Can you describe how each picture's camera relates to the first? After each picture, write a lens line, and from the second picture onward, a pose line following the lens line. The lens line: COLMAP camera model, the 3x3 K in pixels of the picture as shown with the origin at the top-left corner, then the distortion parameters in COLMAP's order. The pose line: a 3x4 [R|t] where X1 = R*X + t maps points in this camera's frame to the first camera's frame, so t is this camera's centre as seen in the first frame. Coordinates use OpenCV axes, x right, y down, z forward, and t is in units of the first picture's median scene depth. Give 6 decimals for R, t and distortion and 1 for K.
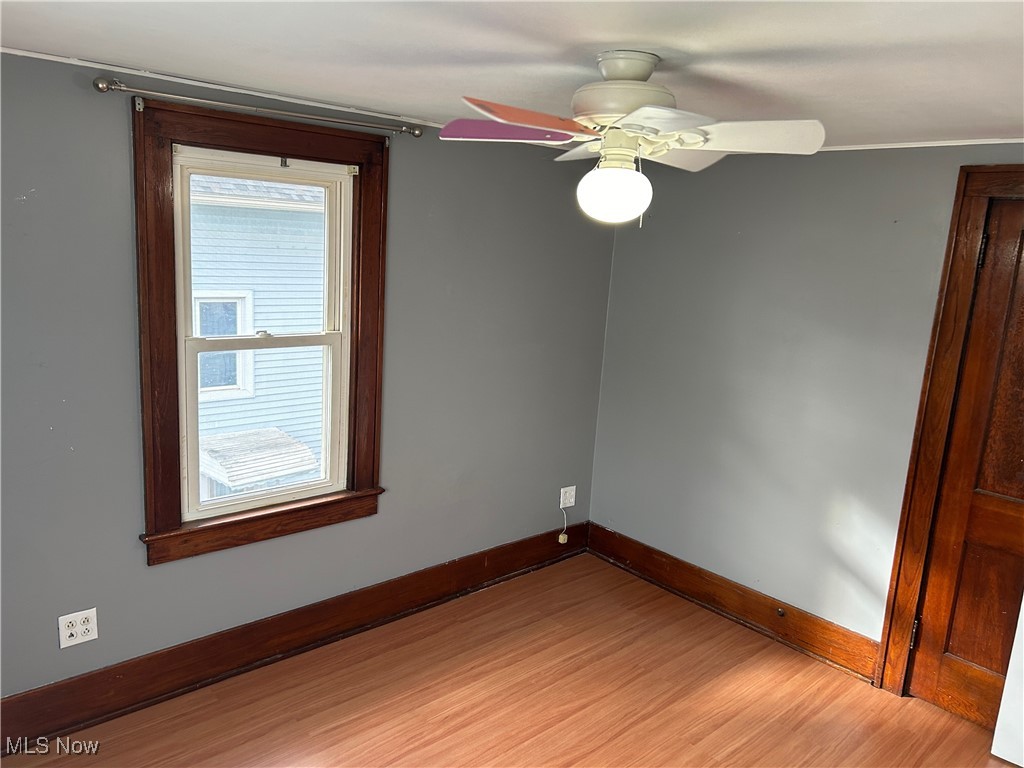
lens RADIAL K [[780.6, 0, 507.9], [0, 780.6, 388.5], [0, 0, 1]] dist [0.035172, 0.004181]
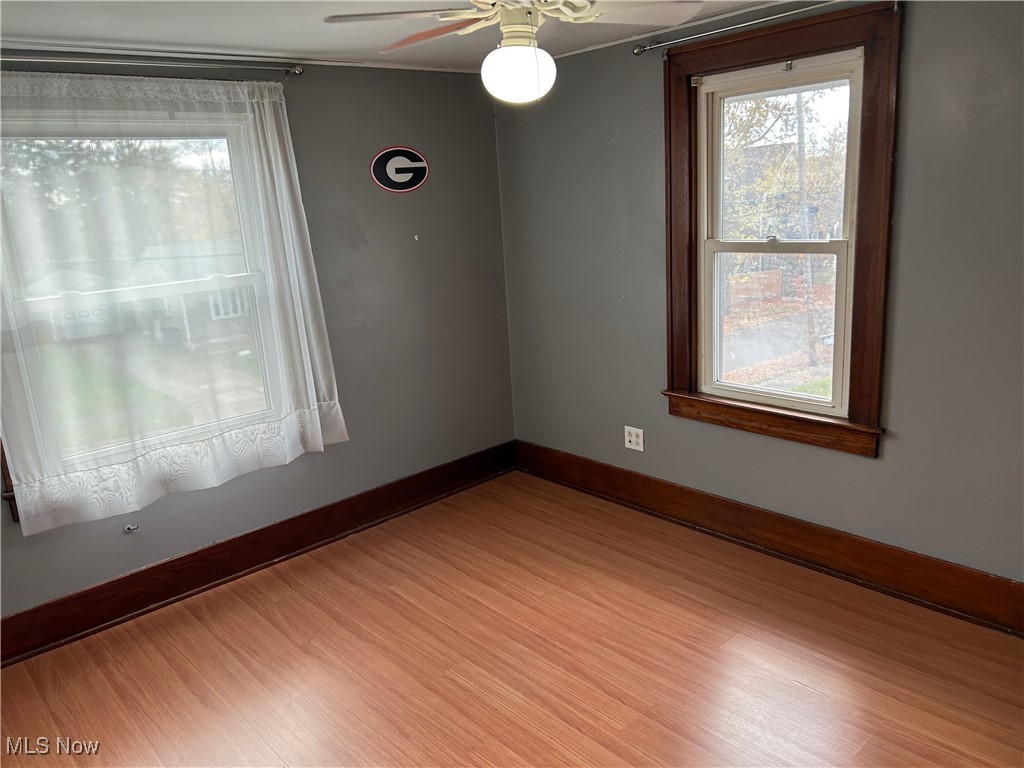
lens RADIAL K [[780.6, 0, 507.8], [0, 780.6, 381.6], [0, 0, 1]] dist [0.035172, 0.004181]
pose [[-0.008848, 0.185315, -0.982639, 0.742724], [-0.134667, 0.973505, 0.184805, -0.029624], [0.990851, 0.133964, 0.016342, 0.637894]]
